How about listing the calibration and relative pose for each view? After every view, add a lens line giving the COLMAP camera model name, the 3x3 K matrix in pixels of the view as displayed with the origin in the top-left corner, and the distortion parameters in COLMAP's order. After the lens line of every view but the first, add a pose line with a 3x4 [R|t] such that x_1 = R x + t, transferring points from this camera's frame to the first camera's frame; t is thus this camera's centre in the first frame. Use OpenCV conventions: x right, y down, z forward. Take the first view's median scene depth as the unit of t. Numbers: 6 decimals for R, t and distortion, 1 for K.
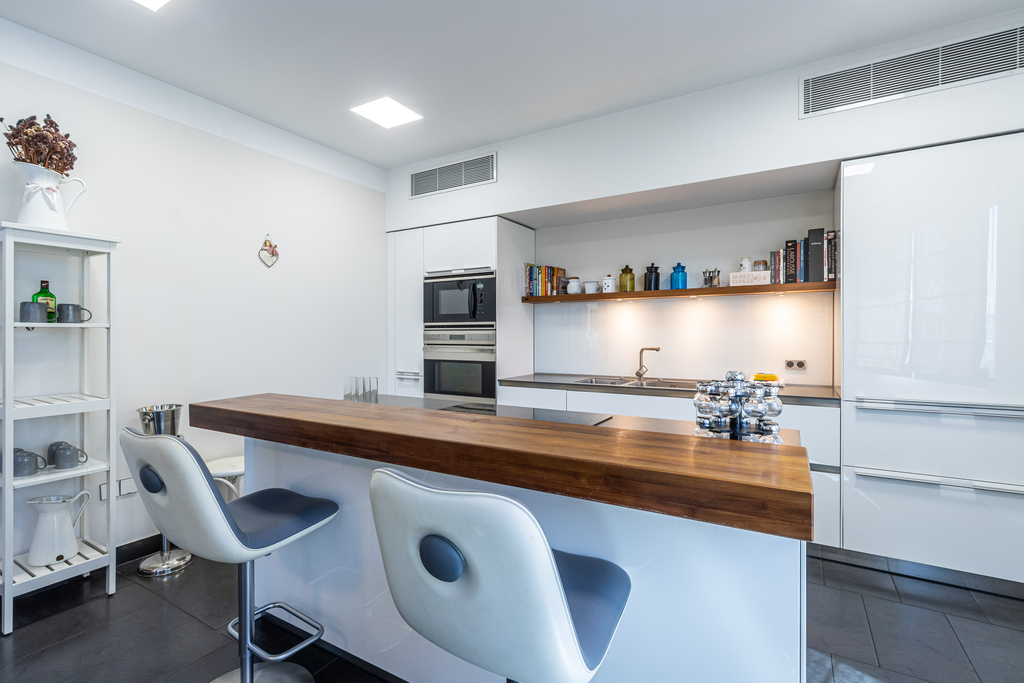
lens RADIAL K [[466.9, 0, 506.8], [0, 466.9, 336.0], [0, 0, 1]] dist [0.001219, -0.000057]
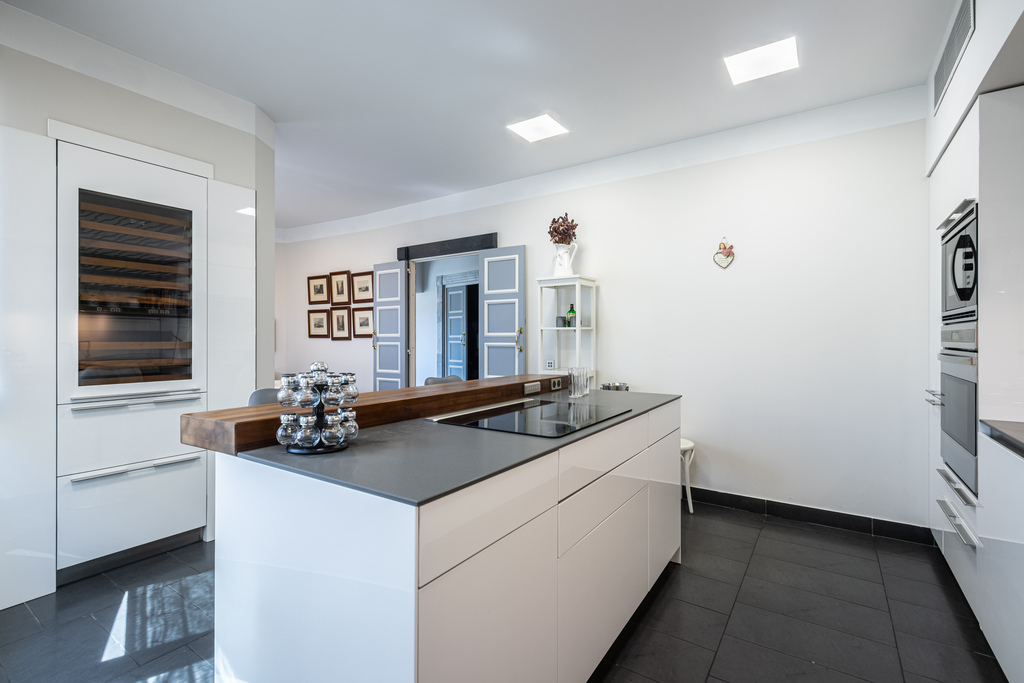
lens RADIAL K [[466.9, 0, 506.8], [0, 466.9, 336.0], [0, 0, 1]] dist [0.001219, -0.000057]
pose [[-0.067075, -0.008024, -0.997716, 0.560655], [-0.007780, 0.999941, -0.007519, 0.014431], [0.997718, 0.007258, -0.067133, 0.586525]]
